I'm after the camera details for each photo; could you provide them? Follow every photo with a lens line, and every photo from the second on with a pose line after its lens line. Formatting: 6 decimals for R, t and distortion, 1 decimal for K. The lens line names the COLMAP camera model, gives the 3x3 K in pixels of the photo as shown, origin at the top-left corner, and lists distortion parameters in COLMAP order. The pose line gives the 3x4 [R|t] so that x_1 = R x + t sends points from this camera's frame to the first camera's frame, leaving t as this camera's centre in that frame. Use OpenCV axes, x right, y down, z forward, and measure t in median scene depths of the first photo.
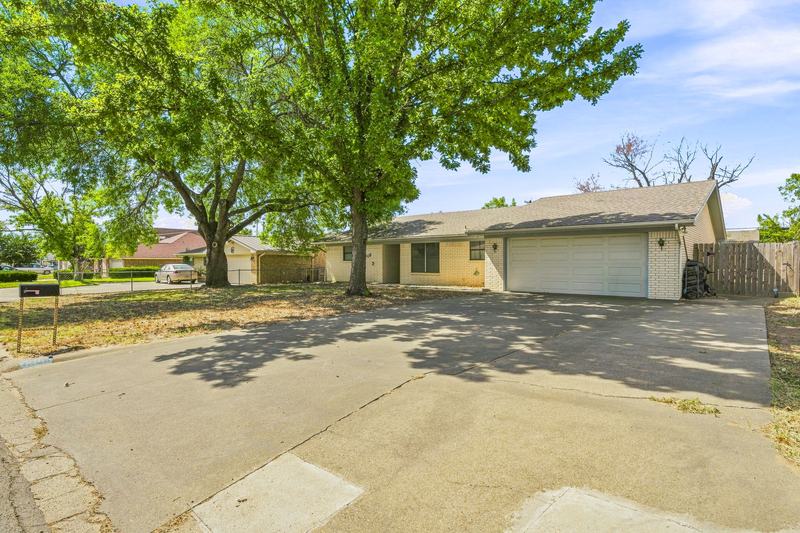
lens RADIAL K [[338.8, 0, 397.2], [0, 338.8, 259.8], [0, 0, 1]] dist [0.000924, -0.000363]
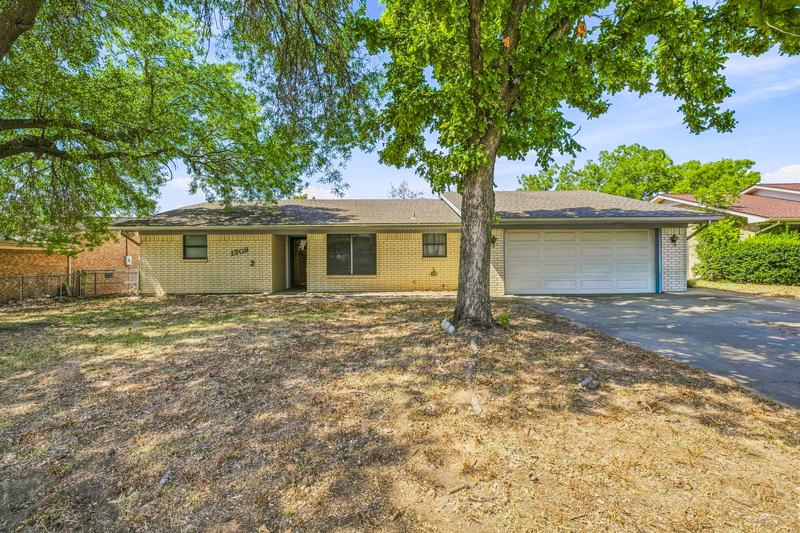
lens RADIAL K [[338.8, 0, 397.2], [0, 338.8, 259.8], [0, 0, 1]] dist [0.000924, -0.000363]
pose [[0.812409, -0.006739, 0.583050, -0.259213], [0.003352, 0.999971, 0.006887, 0.001215], [-0.583079, -0.003641, 0.812407, 0.351040]]
